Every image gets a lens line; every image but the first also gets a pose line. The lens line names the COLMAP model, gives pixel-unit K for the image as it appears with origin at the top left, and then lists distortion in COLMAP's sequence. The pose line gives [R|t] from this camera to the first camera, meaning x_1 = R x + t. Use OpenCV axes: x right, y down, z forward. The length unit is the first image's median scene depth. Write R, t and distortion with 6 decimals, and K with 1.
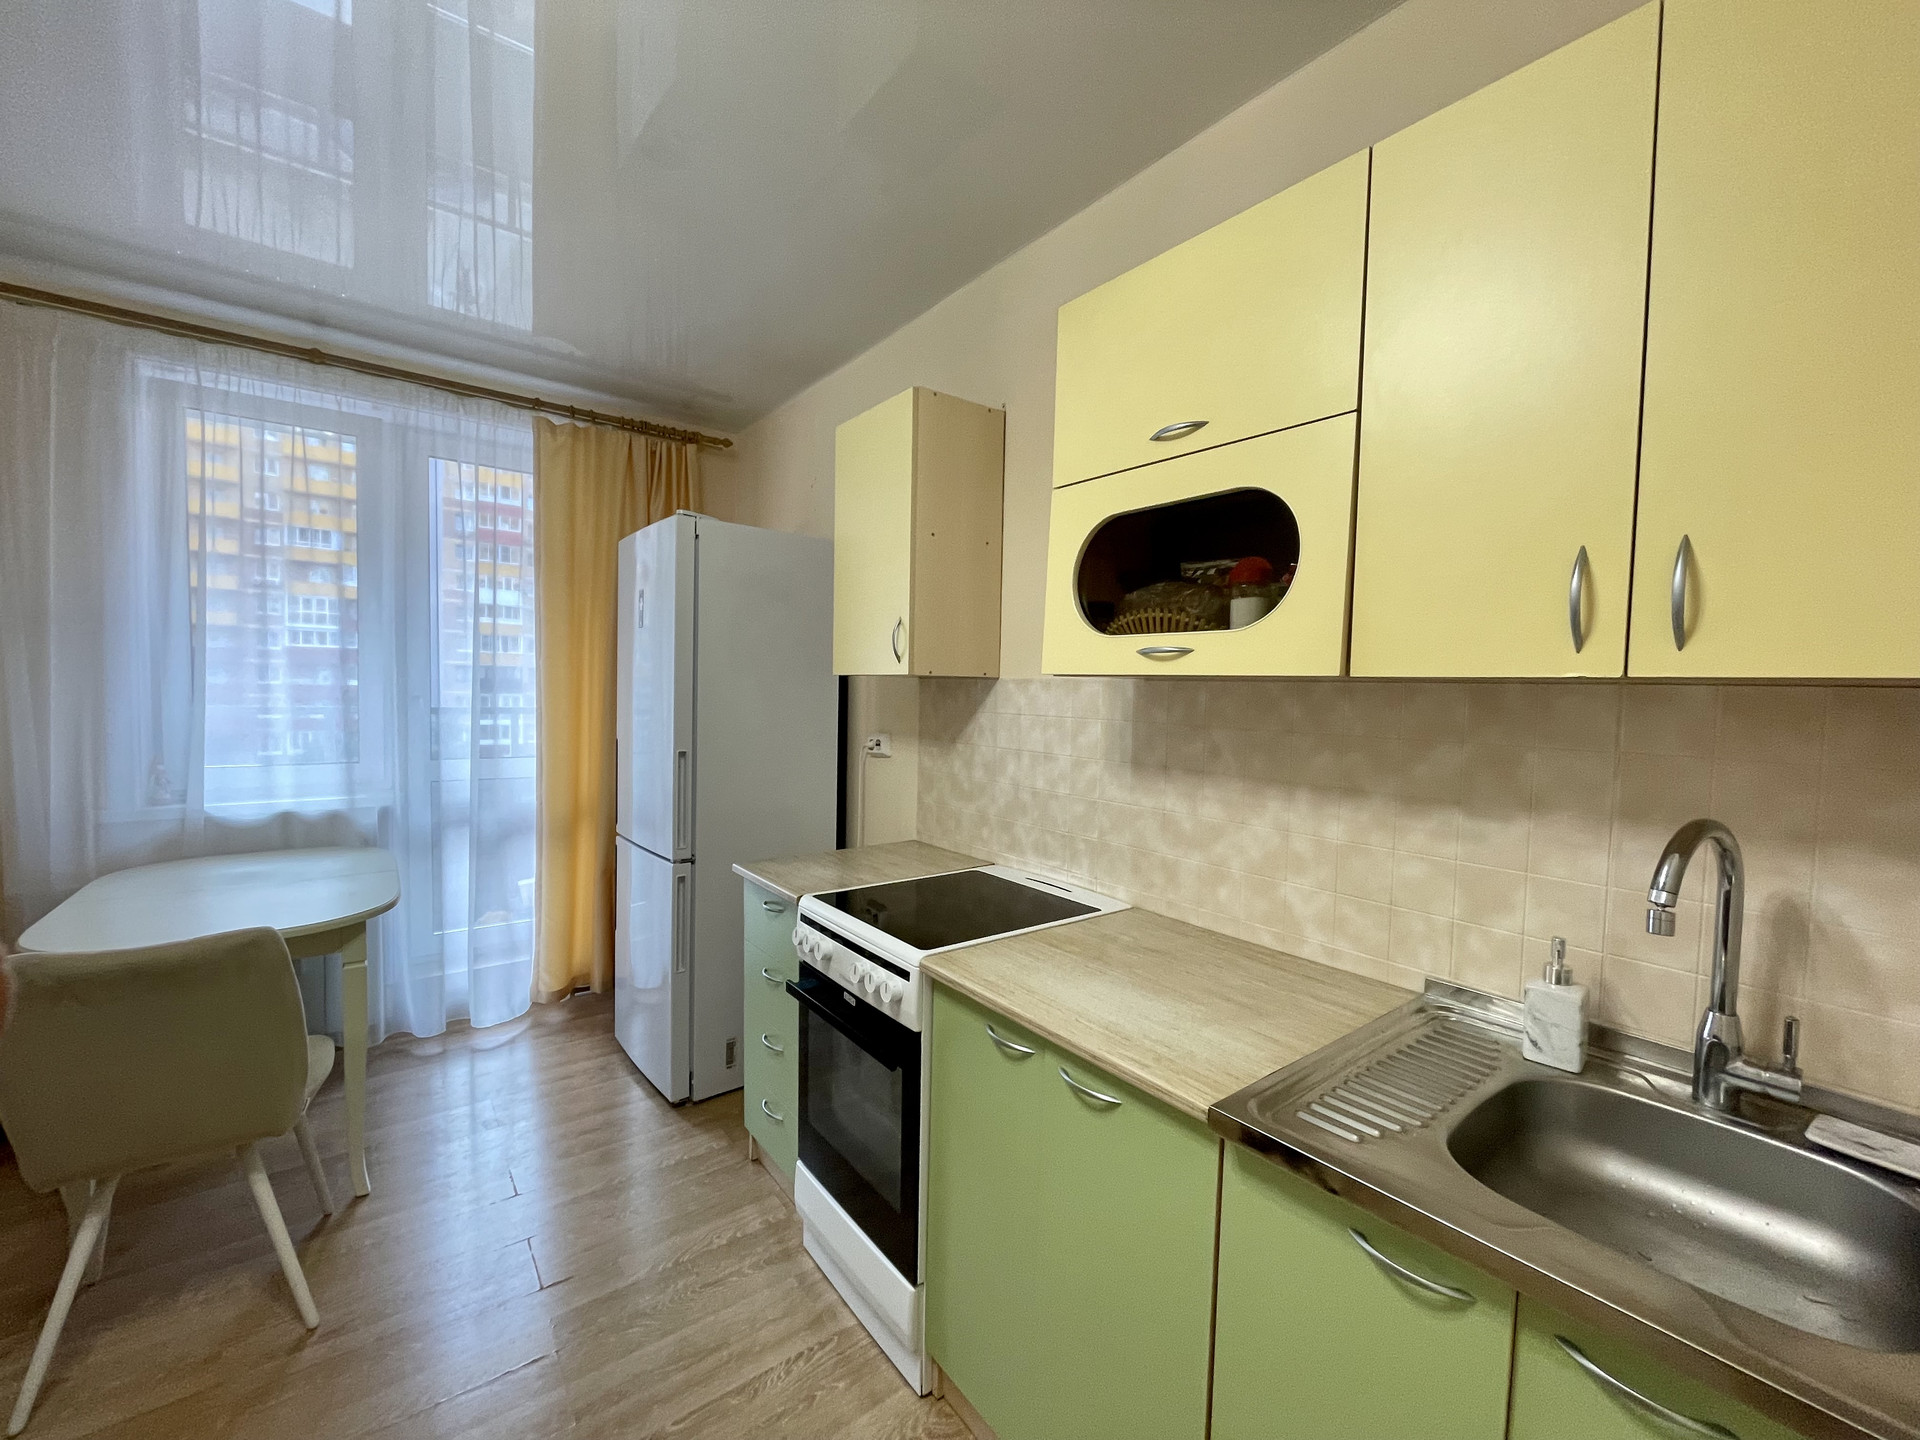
lens RADIAL K [[778.1, 0, 958.5], [0, 778.1, 723.0], [0, 0, 1]] dist [-0.003715, 0.000124]
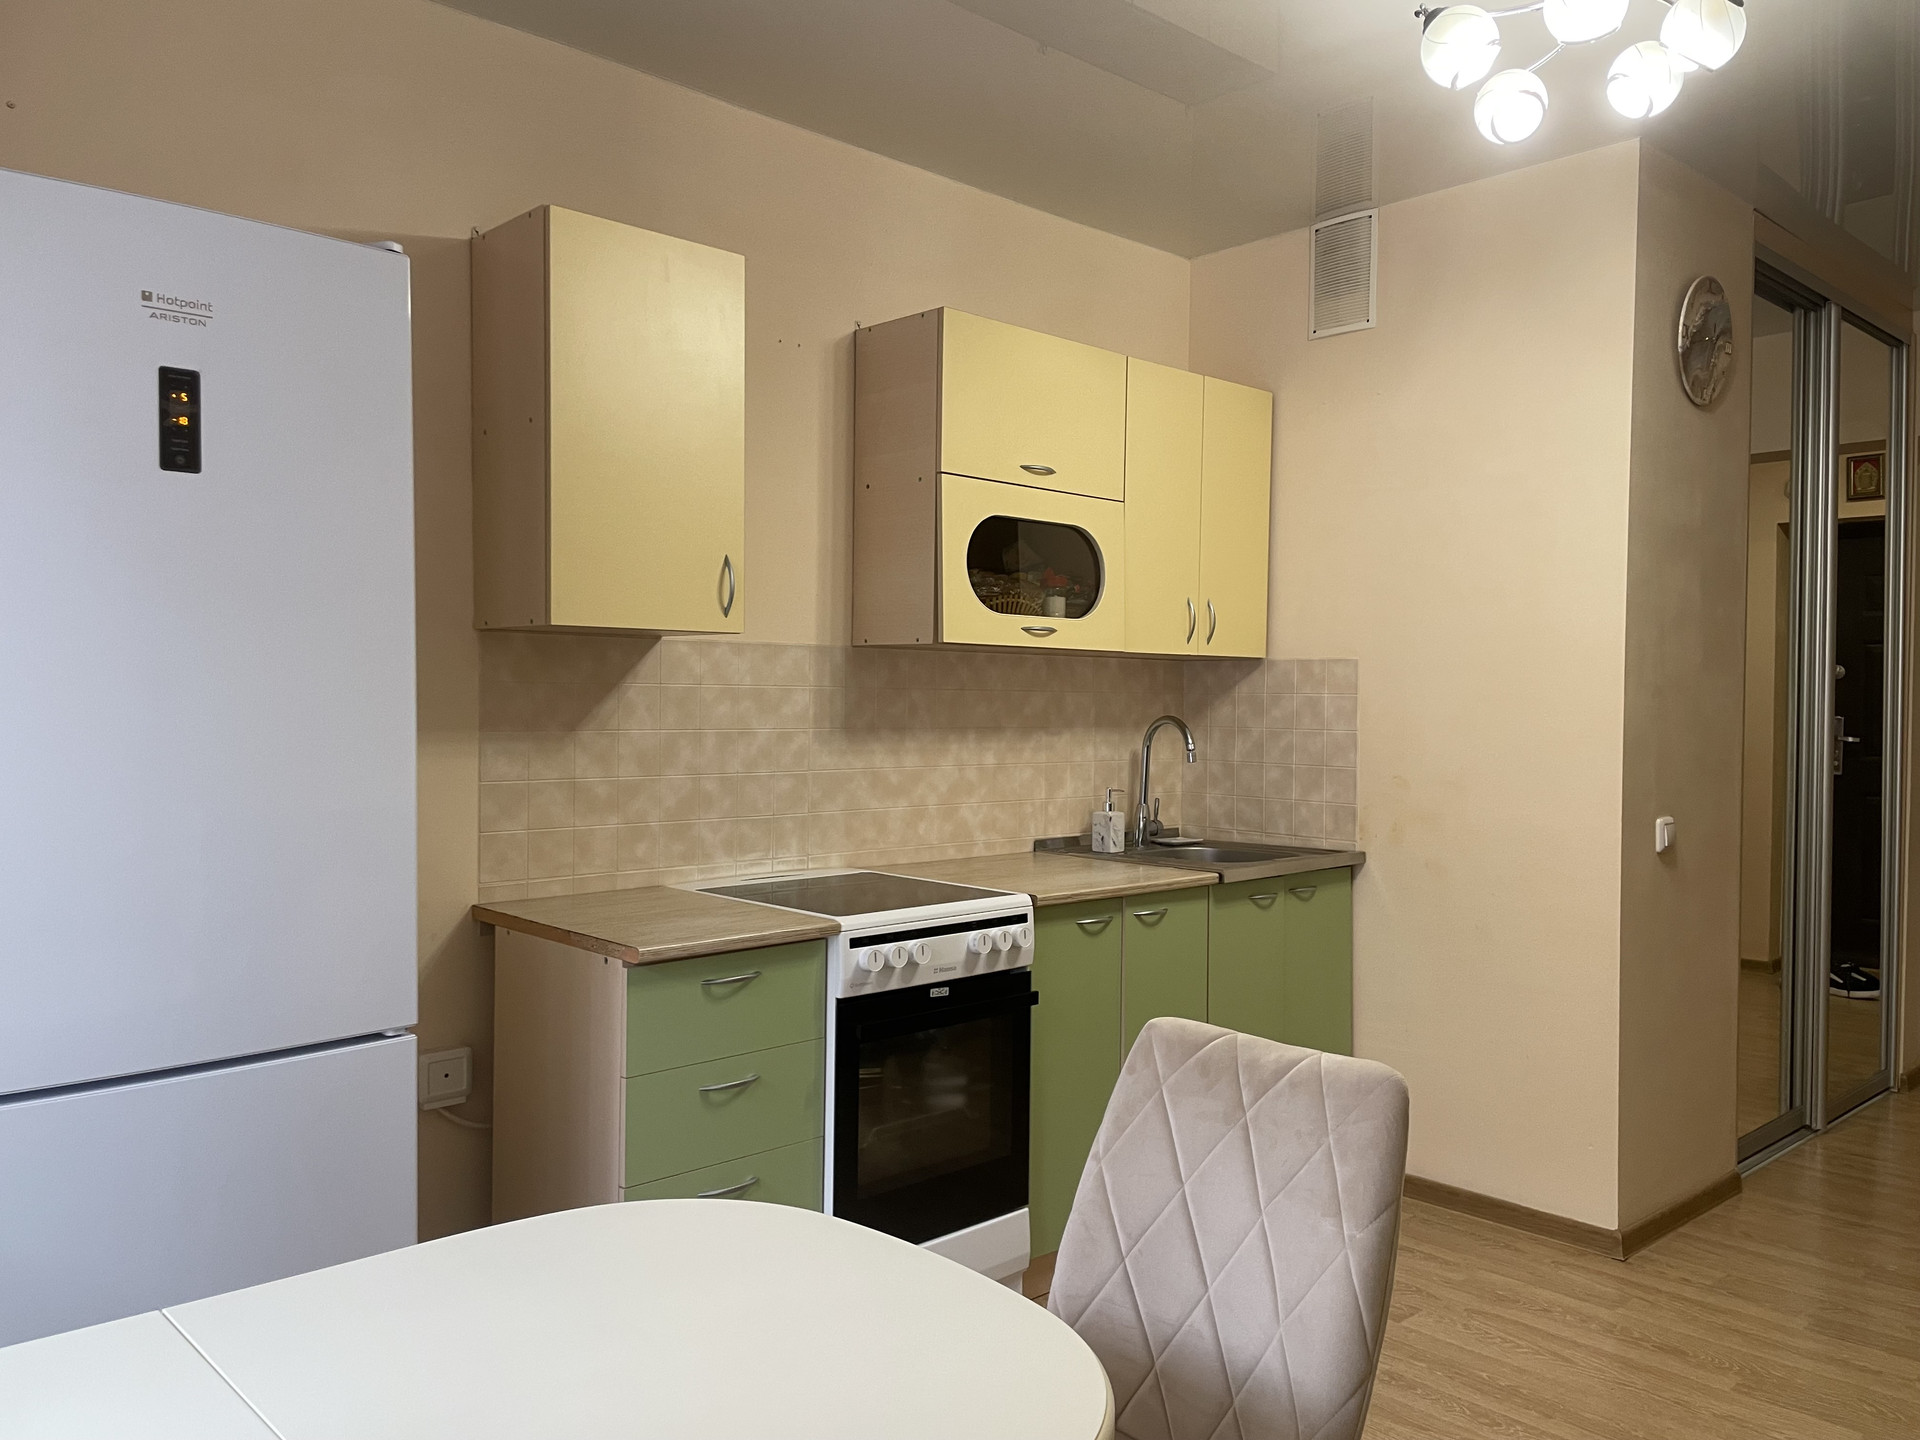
lens RADIAL K [[1453.4, 0, 969.3], [0, 1453.4, 712.7], [0, 0, 1]] dist [0.099478, -0.138205]
pose [[-0.104801, -0.032573, 0.993960, -1.702218], [0.033271, 0.998789, 0.036240, -0.032252], [-0.993937, 0.036868, -0.103590, 1.047029]]
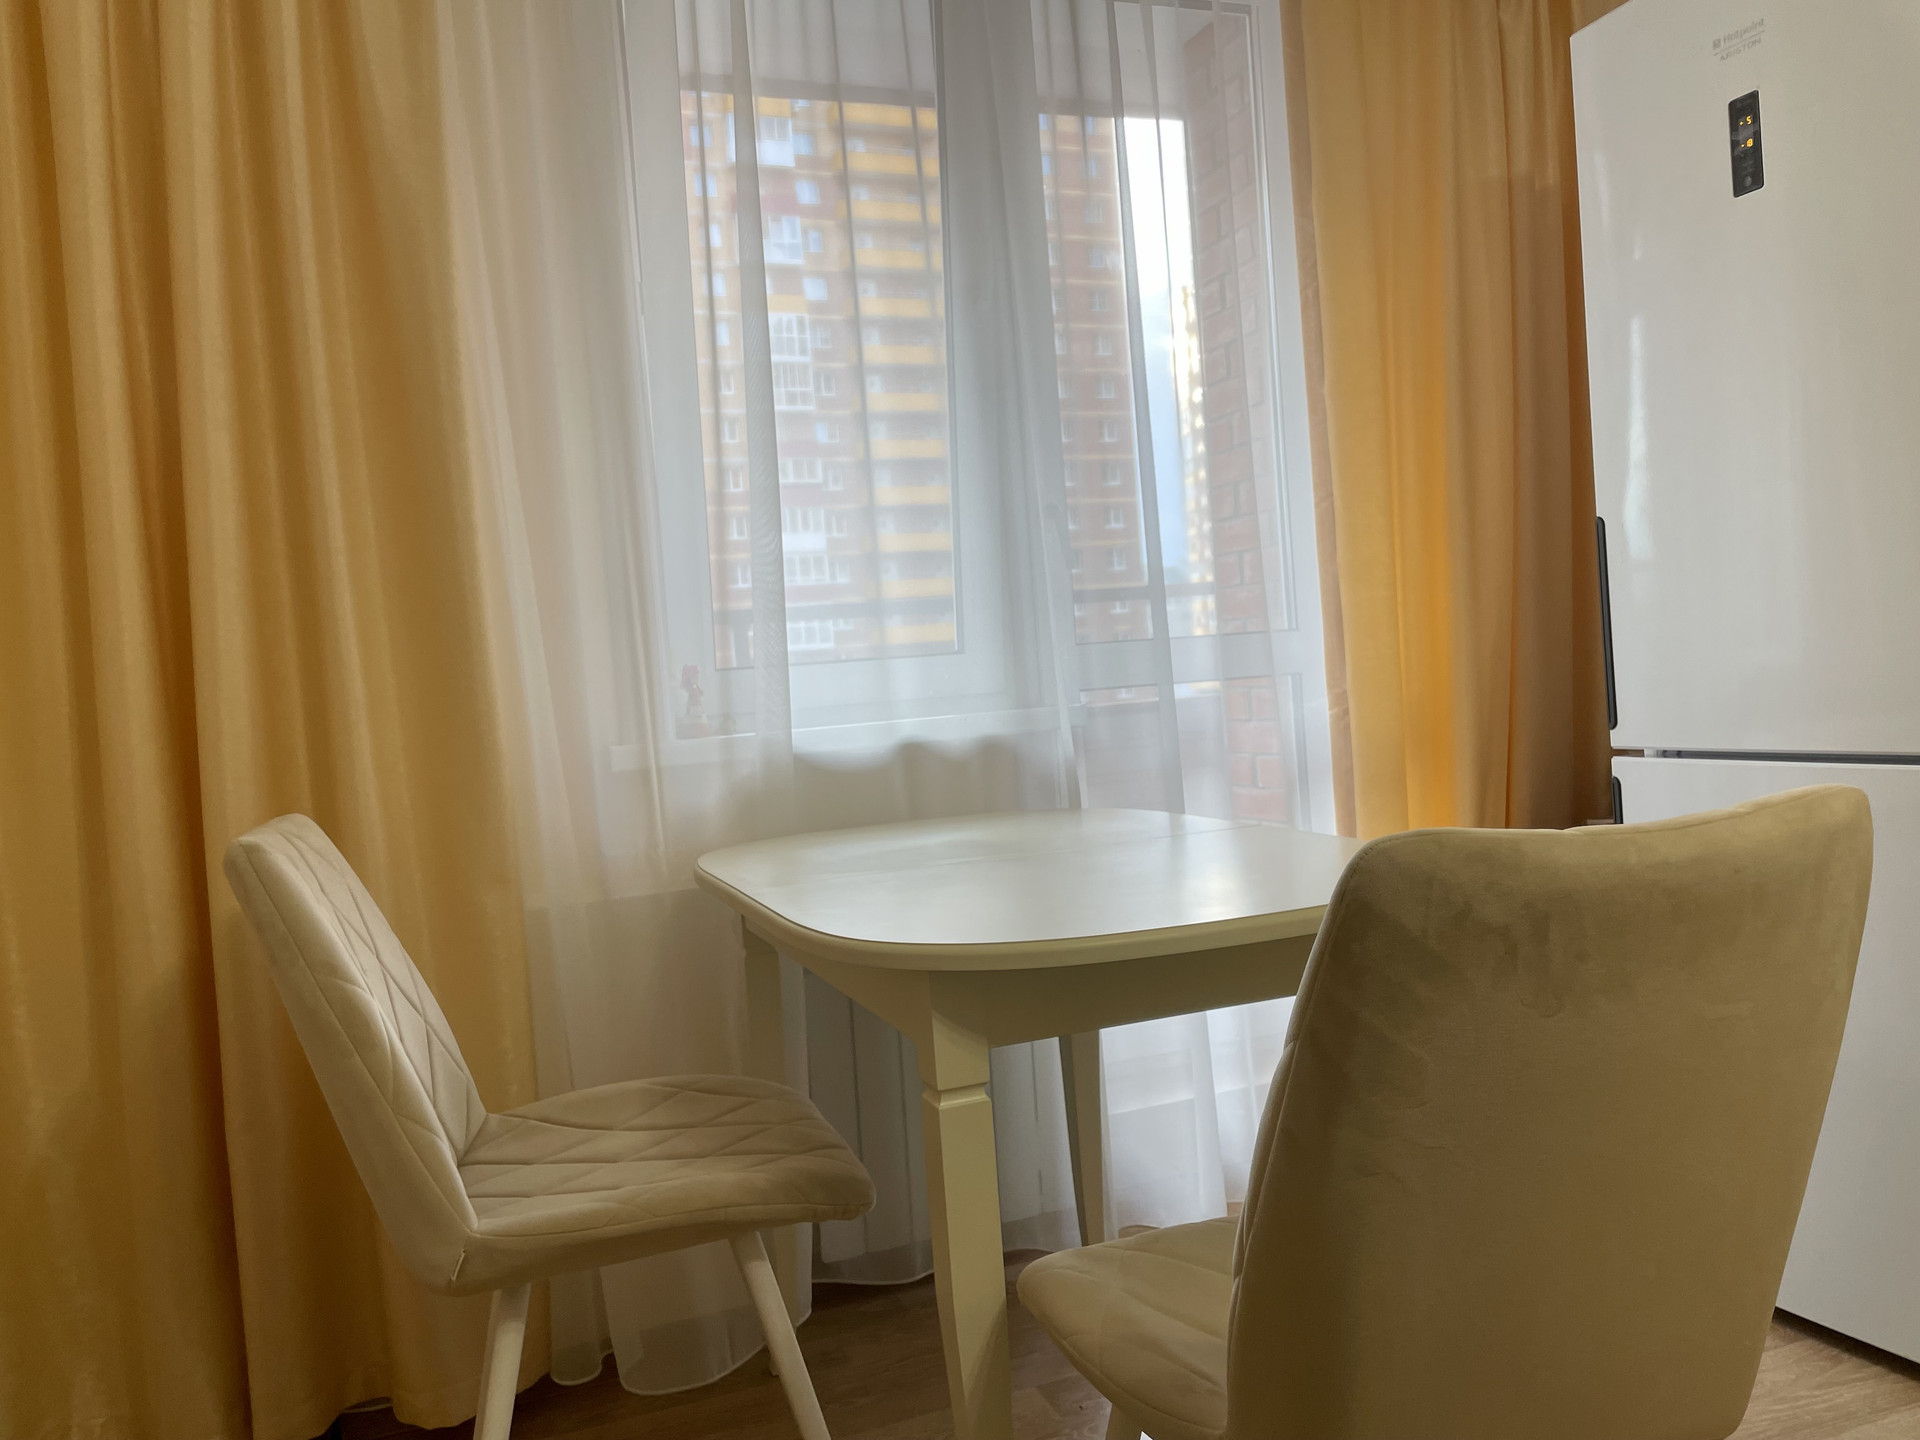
lens RADIAL K [[1453.4, 0, 969.3], [0, 1453.4, 712.7], [0, 0, 1]] dist [0.099478, -0.138205]
pose [[0.951038, -0.083347, -0.297624, -0.863177], [0.082094, 0.996484, -0.016729, 0.174805], [0.297972, -0.008524, 0.954537, 0.255112]]
